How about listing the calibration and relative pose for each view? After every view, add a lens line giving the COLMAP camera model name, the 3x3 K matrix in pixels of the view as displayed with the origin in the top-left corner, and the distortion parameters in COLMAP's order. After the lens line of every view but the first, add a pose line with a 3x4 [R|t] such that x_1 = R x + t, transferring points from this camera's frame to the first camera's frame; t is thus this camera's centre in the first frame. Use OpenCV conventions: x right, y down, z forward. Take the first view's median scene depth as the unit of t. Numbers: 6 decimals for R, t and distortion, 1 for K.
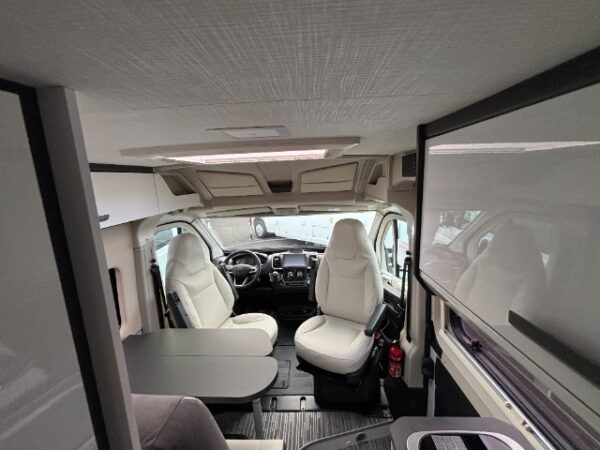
lens RADIAL K [[244.4, 0, 300.3], [0, 244.4, 223.7], [0, 0, 1]] dist [0.003337, 0.000378]
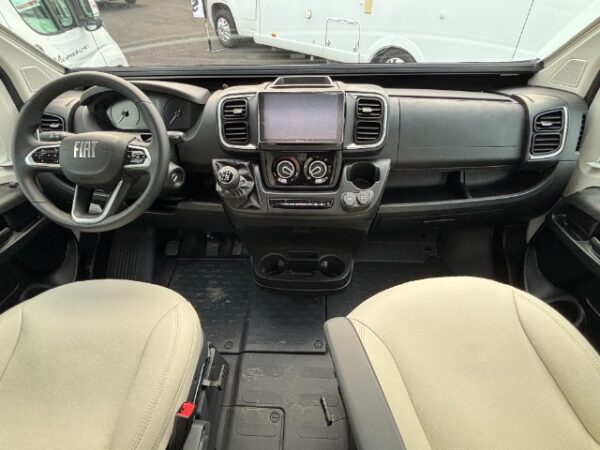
lens RADIAL K [[333.2, 0, 297.3], [0, 333.2, 226.6], [0, 0, 1]] dist [0.004301, 0.000325]
pose [[0.999779, 0.016995, 0.012399, -0.029131], [-0.020952, 0.857302, 0.514388, 0.063024], [-0.001888, -0.514534, 0.857468, 0.613603]]
